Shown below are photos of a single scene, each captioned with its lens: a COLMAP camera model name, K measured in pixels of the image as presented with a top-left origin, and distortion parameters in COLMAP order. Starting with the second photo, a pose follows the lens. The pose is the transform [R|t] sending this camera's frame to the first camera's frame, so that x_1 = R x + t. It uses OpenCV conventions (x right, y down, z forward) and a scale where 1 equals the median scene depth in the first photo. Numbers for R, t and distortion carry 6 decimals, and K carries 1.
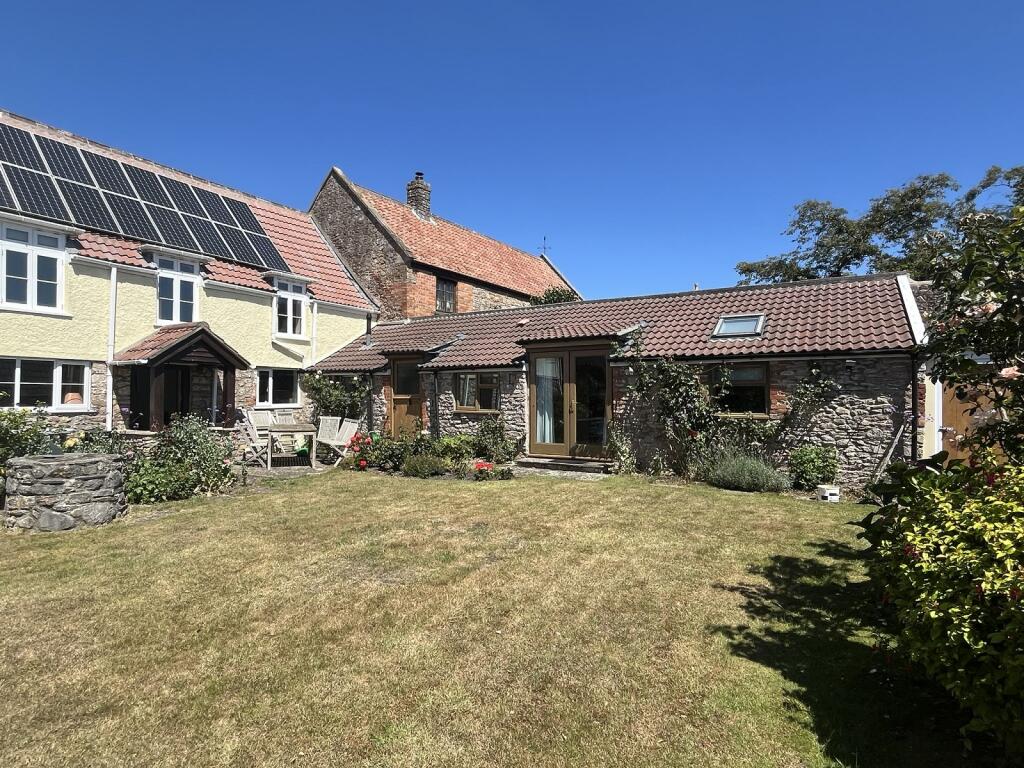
lens RADIAL K [[554.3, 0, 515.4], [0, 554.3, 389.0], [0, 0, 1]] dist [-0.002789, -0.001204]
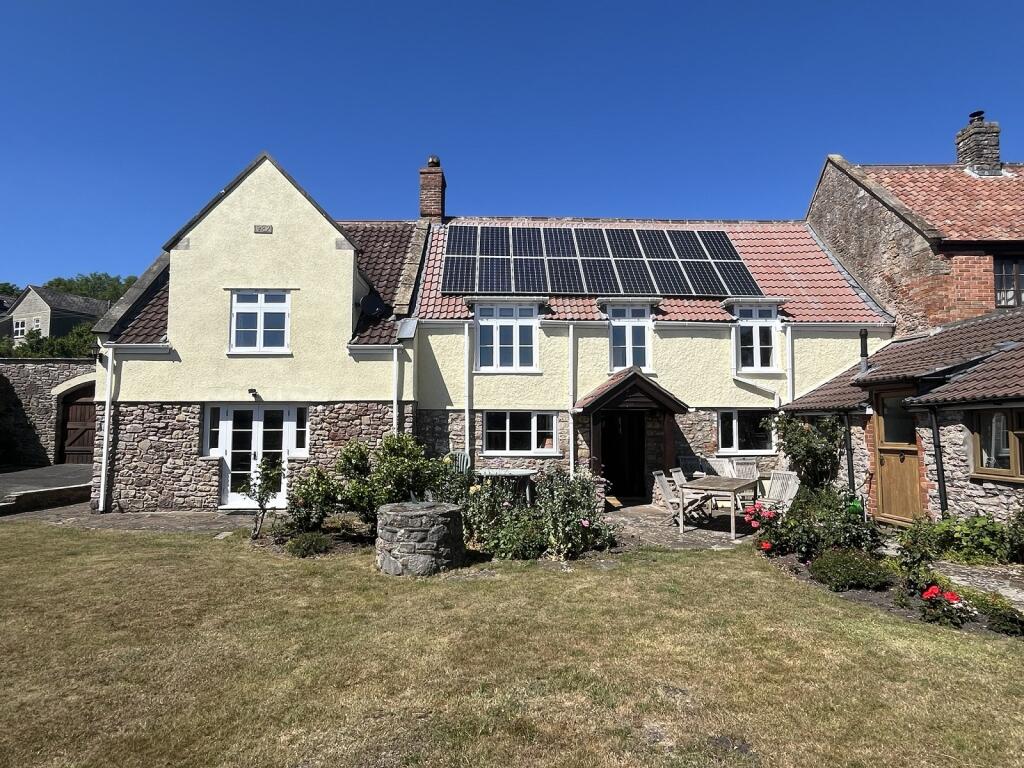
lens RADIAL K [[562.4, 0, 521.9], [0, 562.4, 387.3], [0, 0, 1]] dist [-0.001436, -0.000532]
pose [[0.549324, -0.062998, -0.833231, 0.133102], [0.013544, 0.997694, -0.066504, -0.019851], [0.835499, 0.025247, 0.548911, 0.272693]]
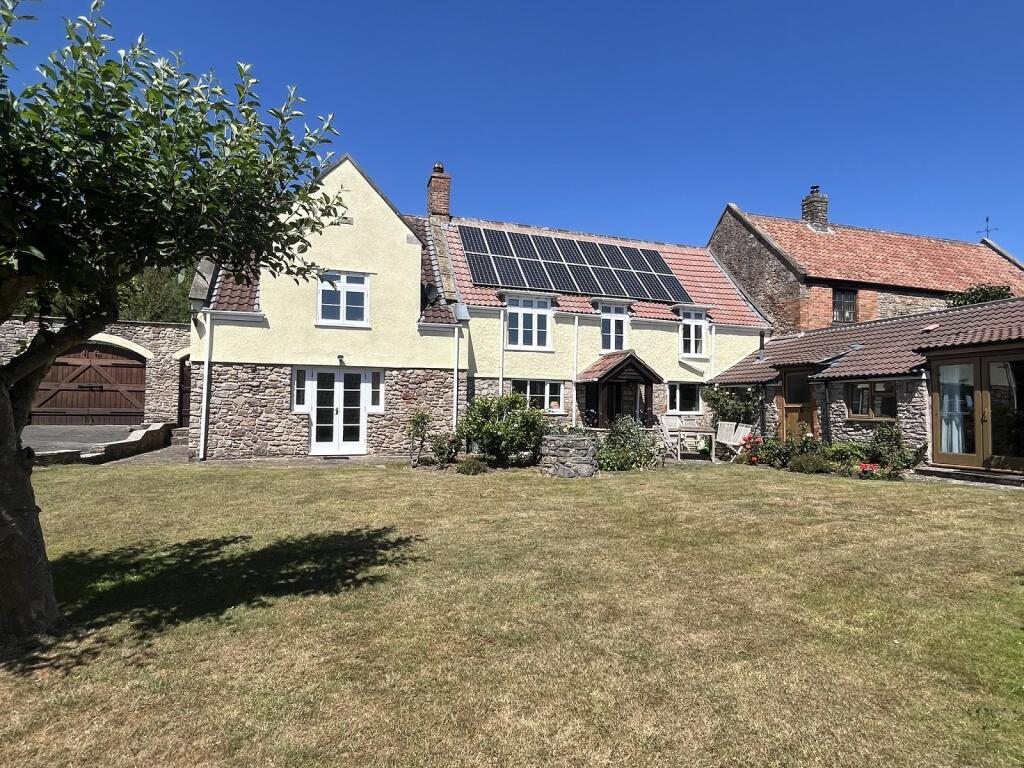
lens RADIAL K [[554.3, 0, 515.4], [0, 554.3, 389.0], [0, 0, 1]] dist [-0.002789, -0.001204]
pose [[0.770163, -0.016071, -0.637645, 0.077618], [0.000355, 0.999693, -0.024767, 0.009012], [0.637847, 0.018848, 0.769932, -0.212107]]
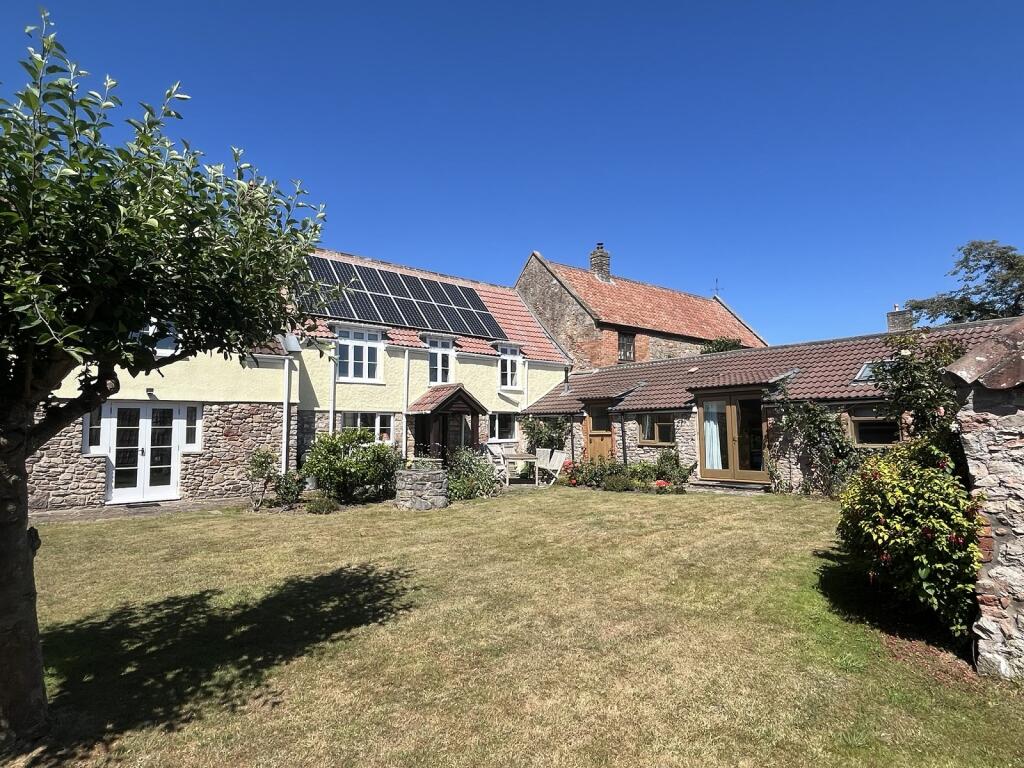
lens RADIAL K [[564.3, 0, 515.0], [0, 564.3, 385.2], [0, 0, 1]] dist [0.000556, -0.002567]
pose [[0.950727, -0.037825, -0.307712, 0.025050], [0.017844, 0.997560, -0.067492, -0.012205], [0.309514, 0.058675, 0.949083, -0.331108]]
